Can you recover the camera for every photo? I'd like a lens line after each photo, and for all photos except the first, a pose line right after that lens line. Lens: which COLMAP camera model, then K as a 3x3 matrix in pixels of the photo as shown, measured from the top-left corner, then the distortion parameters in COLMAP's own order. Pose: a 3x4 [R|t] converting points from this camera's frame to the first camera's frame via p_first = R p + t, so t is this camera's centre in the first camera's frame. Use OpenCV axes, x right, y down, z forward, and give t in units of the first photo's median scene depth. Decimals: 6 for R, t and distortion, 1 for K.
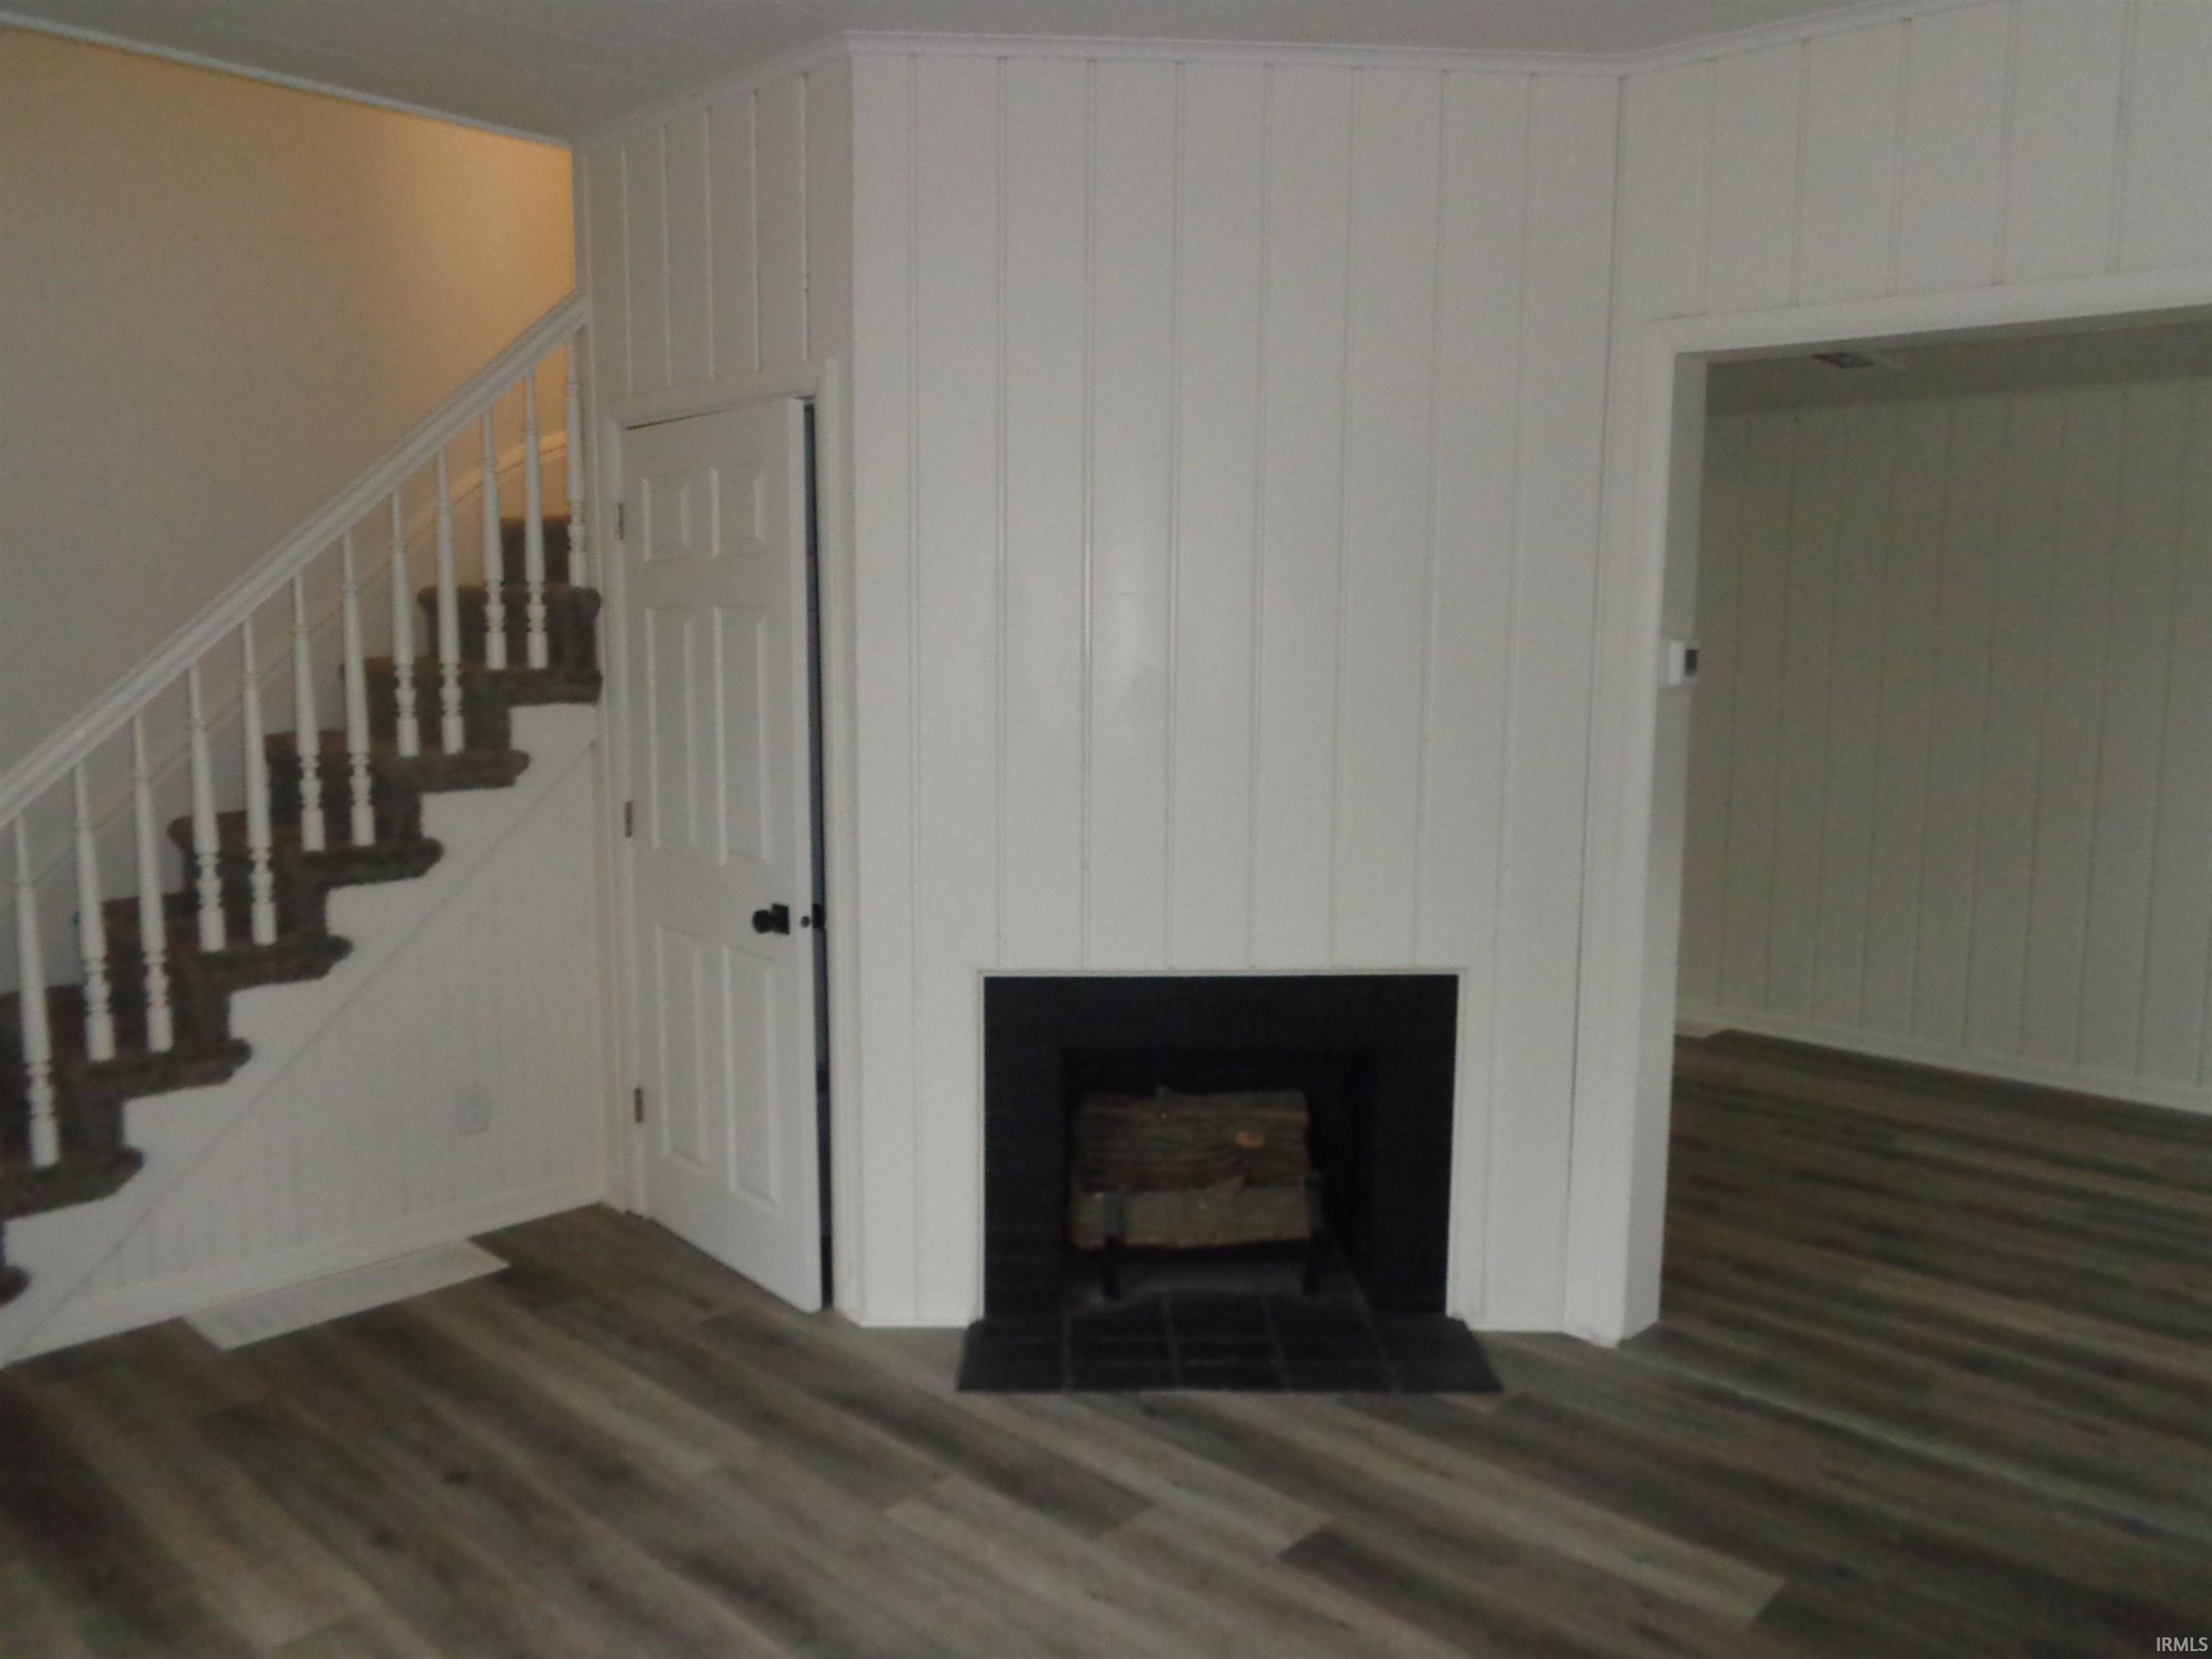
lens RADIAL K [[1639.3, 0, 1111.6], [0, 1639.3, 822.3], [0, 0, 1]] dist [-0.005914, 0.000925]
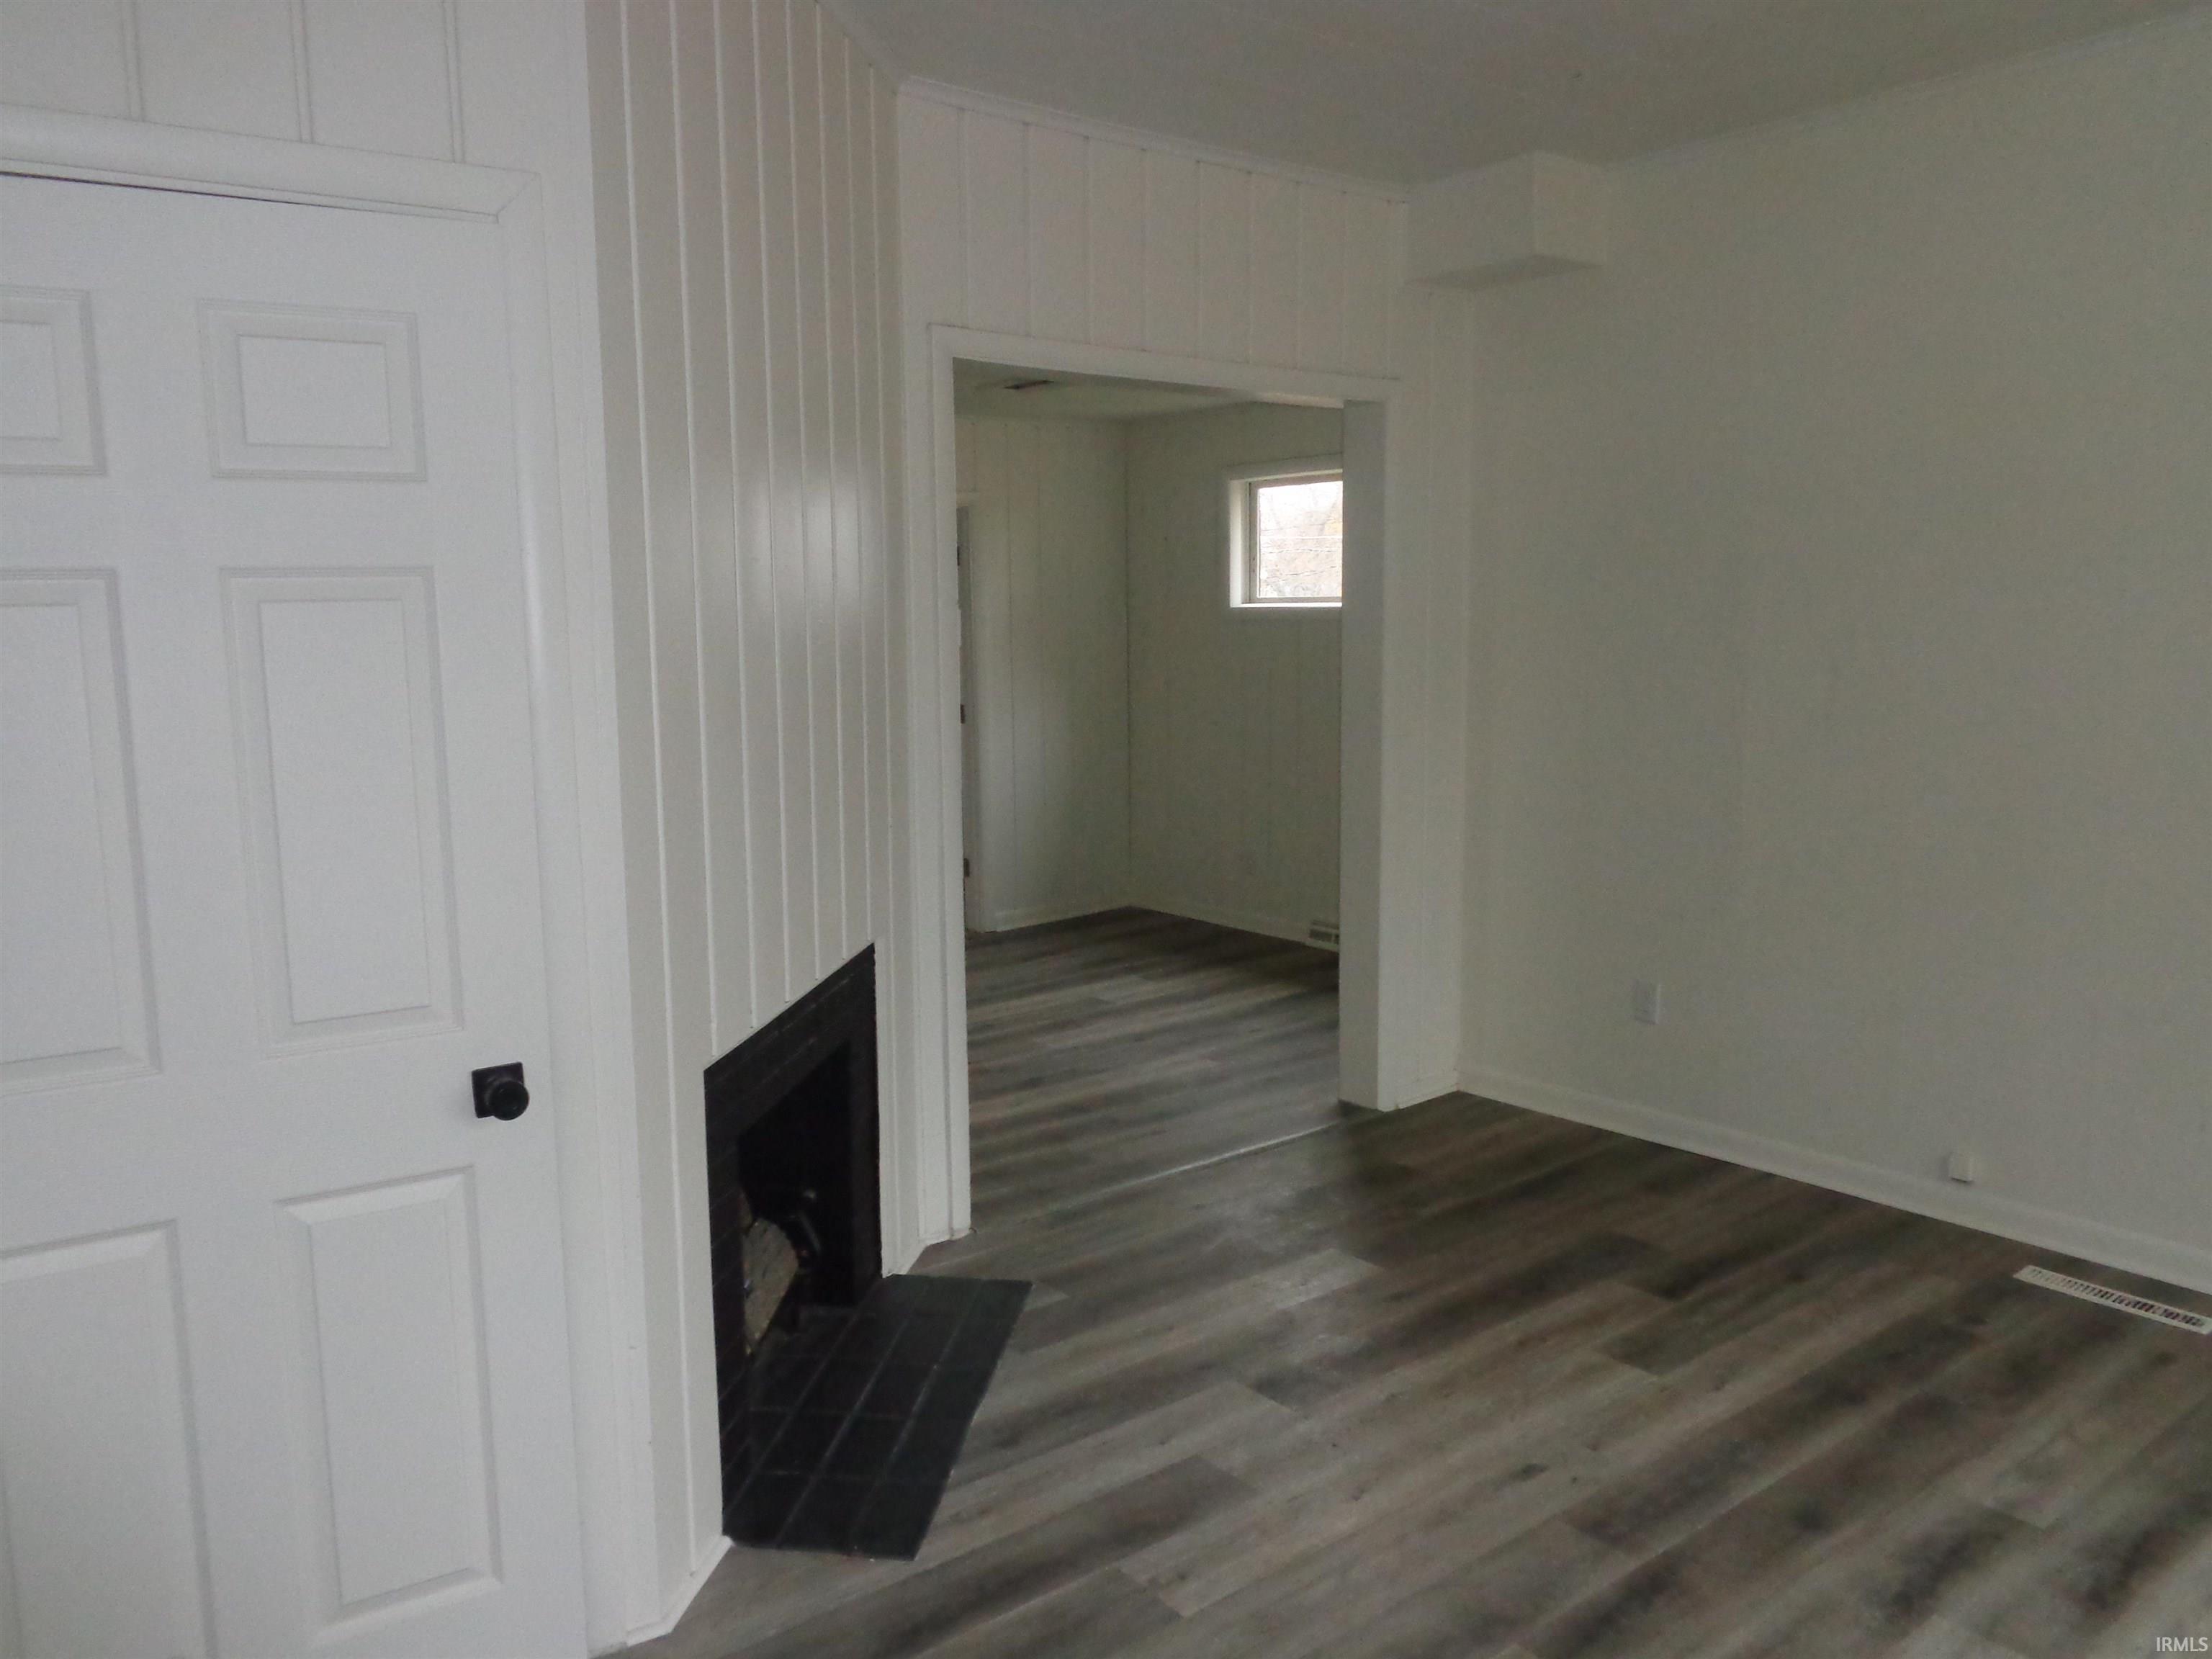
lens RADIAL K [[1639.3, 0, 1111.8], [0, 1639.3, 837.1], [0, 0, 1]] dist [-0.005914, 0.000925]
pose [[0.151789, -0.142155, 0.978137, -0.877657], [0.123132, 0.984614, 0.123988, -0.091682], [-0.980713, 0.101620, 0.166957, 0.799254]]
